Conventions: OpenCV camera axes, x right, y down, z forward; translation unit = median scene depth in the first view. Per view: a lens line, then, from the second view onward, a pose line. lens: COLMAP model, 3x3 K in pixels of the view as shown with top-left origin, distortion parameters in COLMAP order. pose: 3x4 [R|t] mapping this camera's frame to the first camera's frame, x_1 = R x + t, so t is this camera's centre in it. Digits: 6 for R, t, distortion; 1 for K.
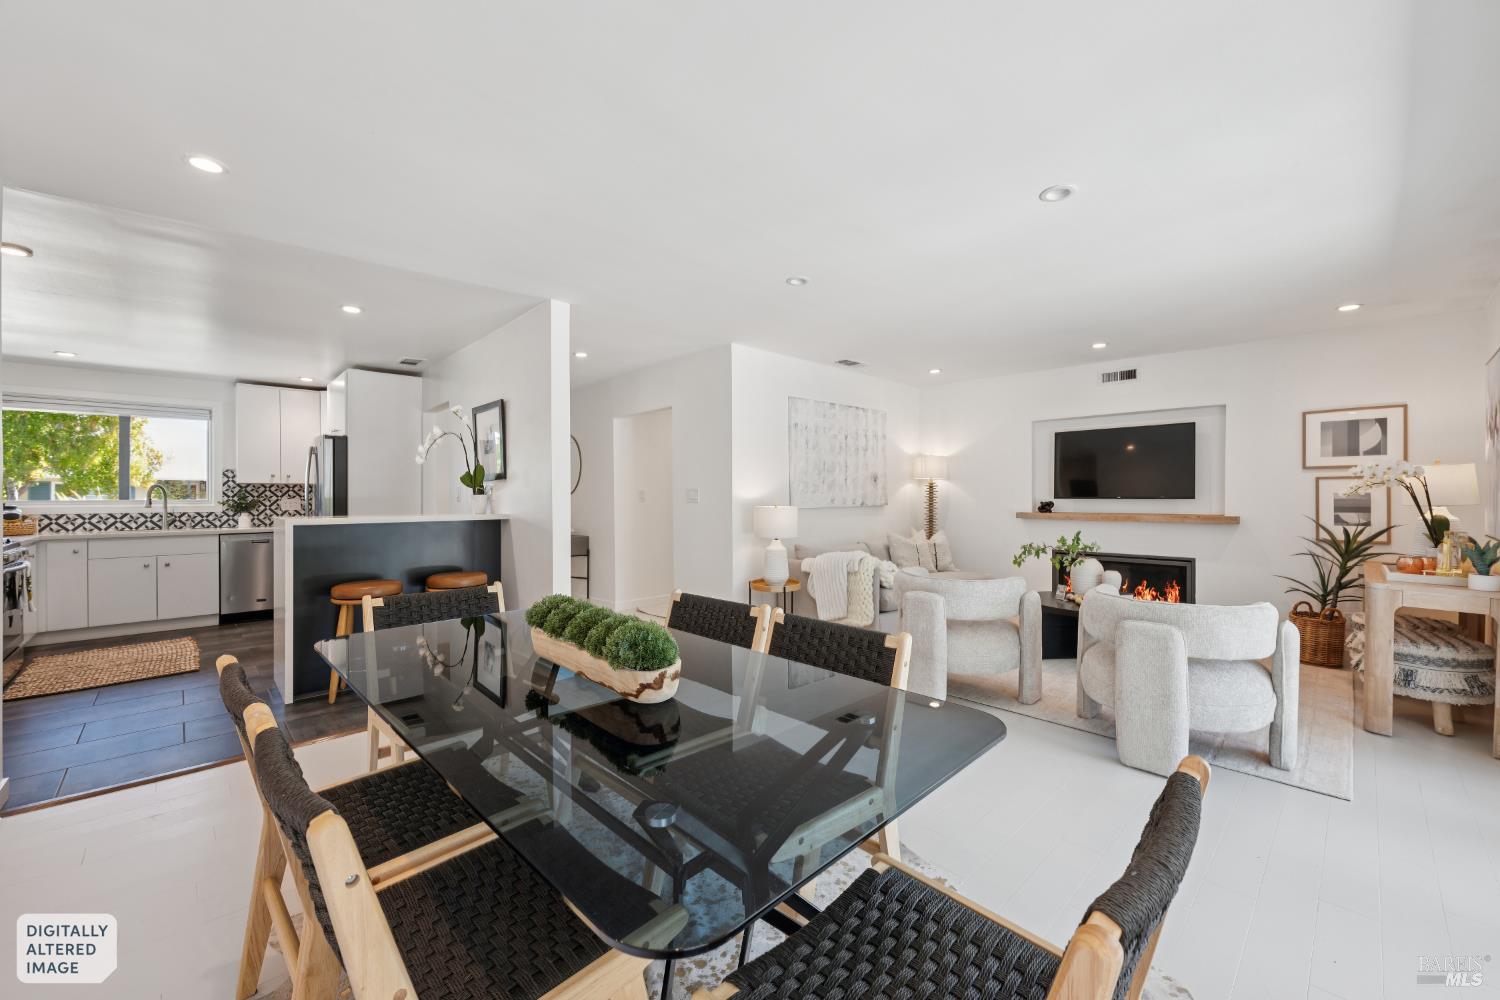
lens RADIAL K [[588.6, 0, 749.7], [0, 588.6, 496.4], [0, 0, 1]] dist [0.001365, -0.000395]
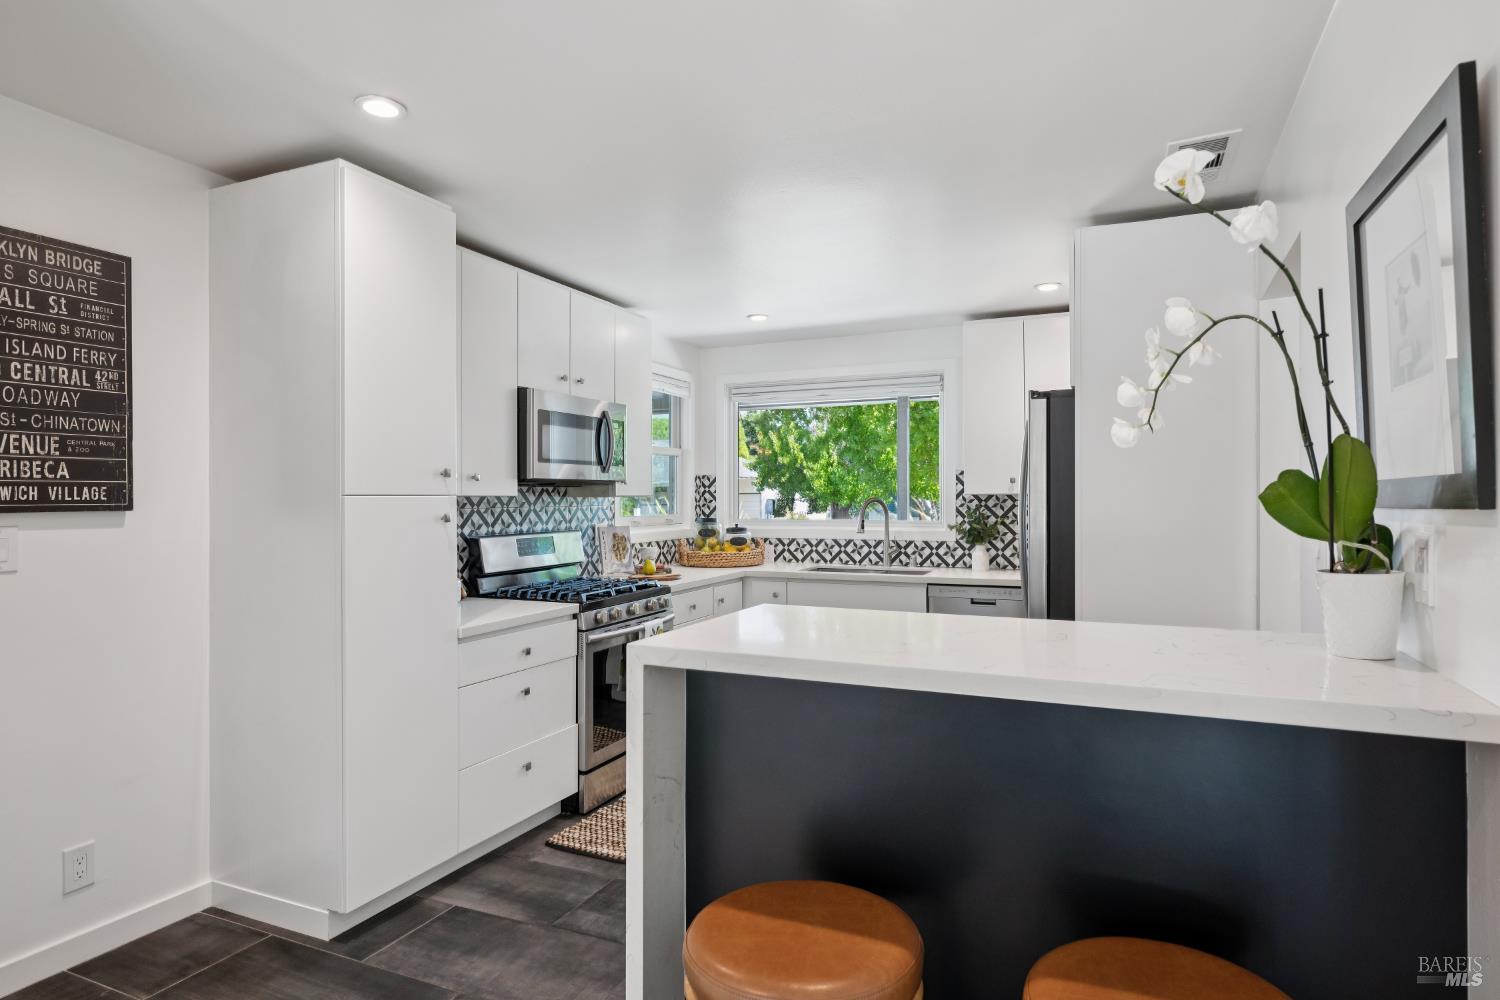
lens RADIAL K [[832.2, 0, 751.0], [0, 832.2, 498.4], [0, 0, 1]] dist [0.000950, -0.000678]
pose [[0.373951, 0.005539, -0.927432, -0.186598], [0.001496, 0.999977, 0.006576, -0.023944], [0.927447, -0.003846, 0.373934, 0.490666]]
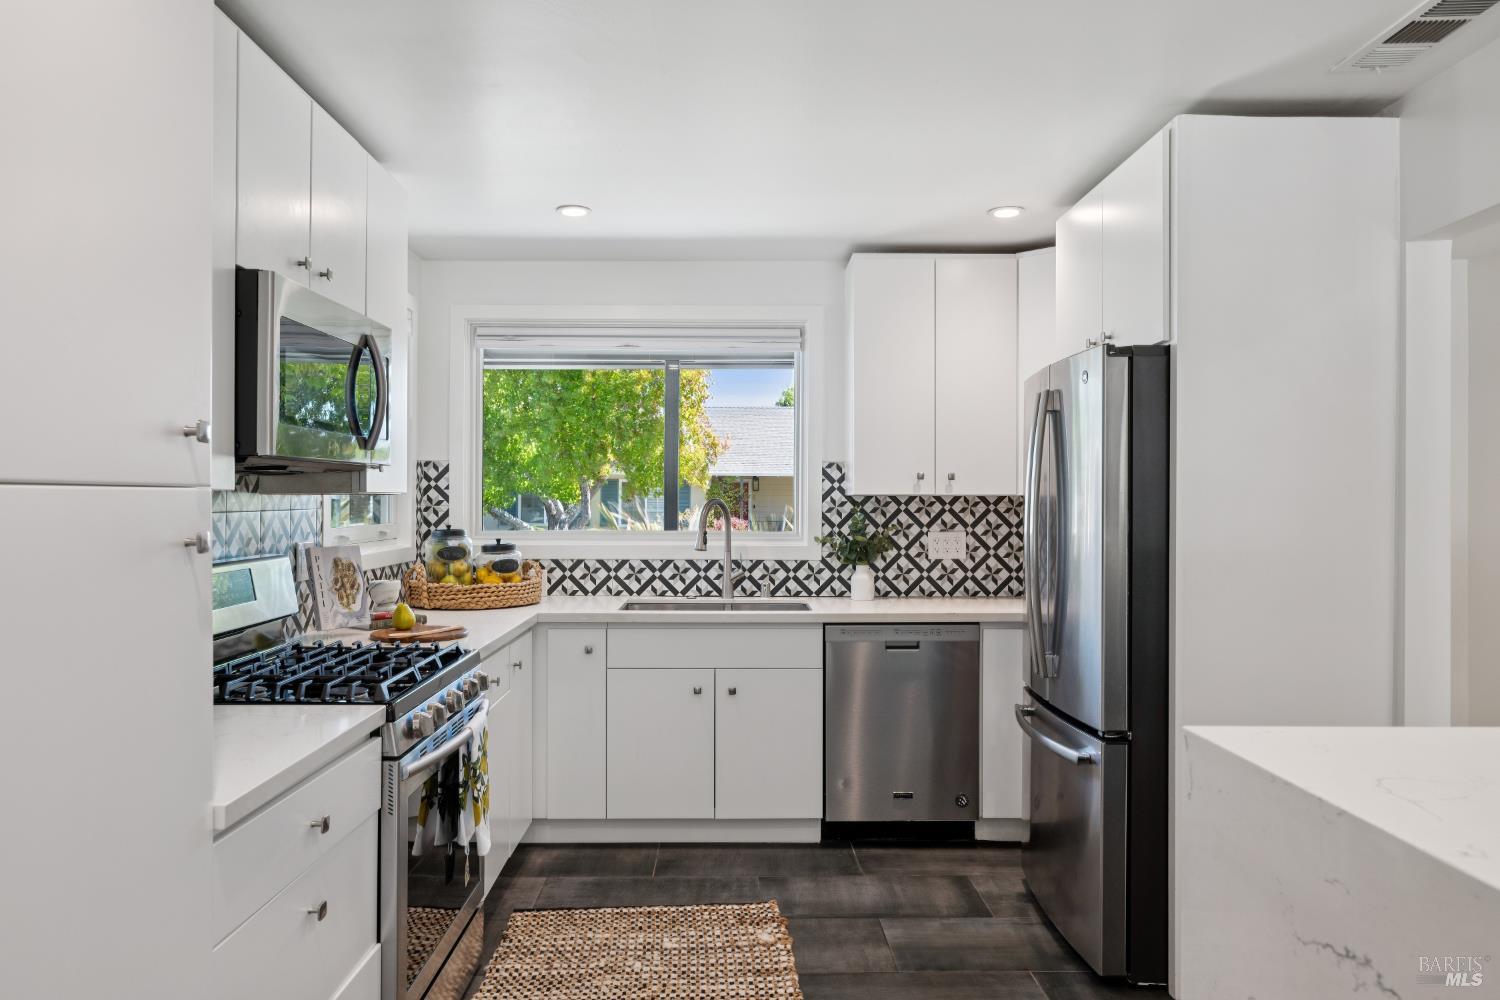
lens RADIAL K [[1002.3, 0, 748.9], [0, 1002.3, 498.9], [0, 0, 1]] dist [-0.017500, -0.007882]
pose [[0.730819, 0.008842, -0.682514, -0.434118], [-0.007447, 0.999960, 0.004980, -0.022262], [0.682531, 0.001443, 0.730855, 0.427418]]
